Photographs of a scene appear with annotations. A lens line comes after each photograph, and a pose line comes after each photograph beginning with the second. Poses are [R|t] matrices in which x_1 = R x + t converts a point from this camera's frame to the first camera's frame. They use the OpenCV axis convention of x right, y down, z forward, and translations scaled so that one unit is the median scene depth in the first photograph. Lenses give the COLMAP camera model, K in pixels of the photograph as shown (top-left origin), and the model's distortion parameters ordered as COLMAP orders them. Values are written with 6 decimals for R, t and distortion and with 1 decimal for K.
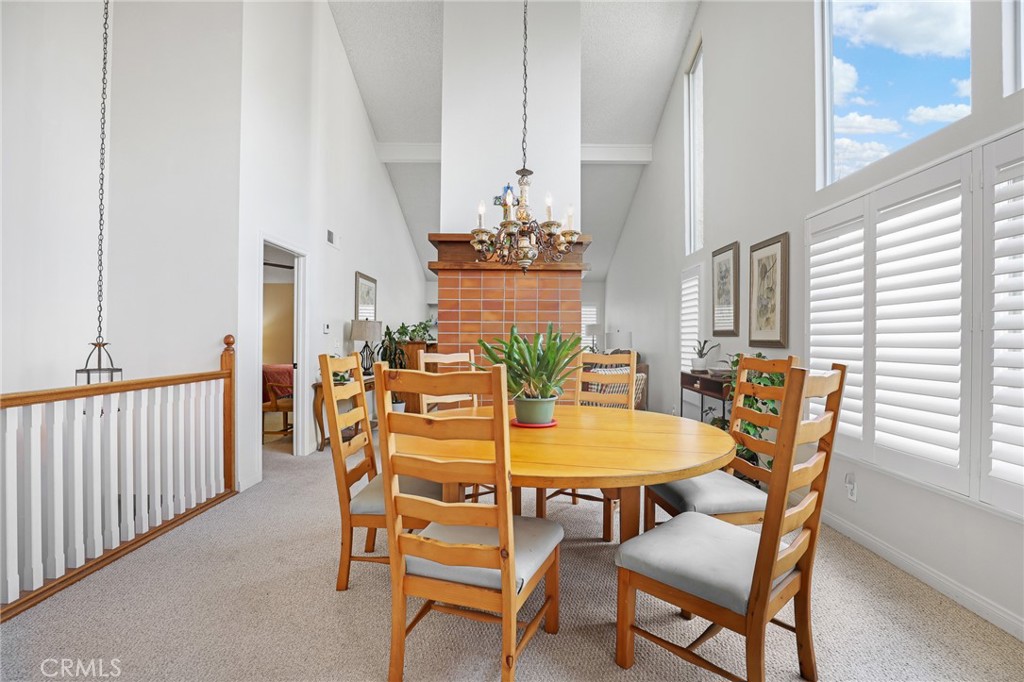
lens RADIAL K [[463.6, 0, 515.7], [0, 463.6, 339.1], [0, 0, 1]] dist [-0.034419, 0.000281]
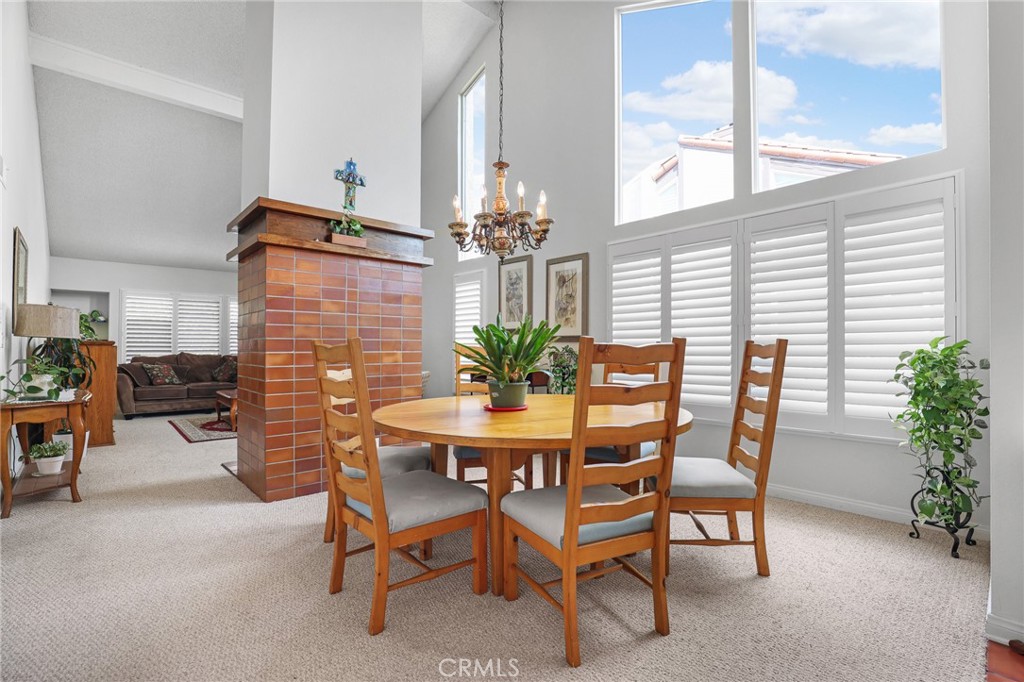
lens RADIAL K [[477.5, 0, 523.4], [0, 477.5, 338.6], [0, 0, 1]] dist [-0.036679, 0.008457]
pose [[0.732137, 0.005091, 0.681138, -0.425906], [0.007131, 0.999860, -0.015138, 0.028172], [-0.681120, 0.015940, 0.731998, 0.121712]]
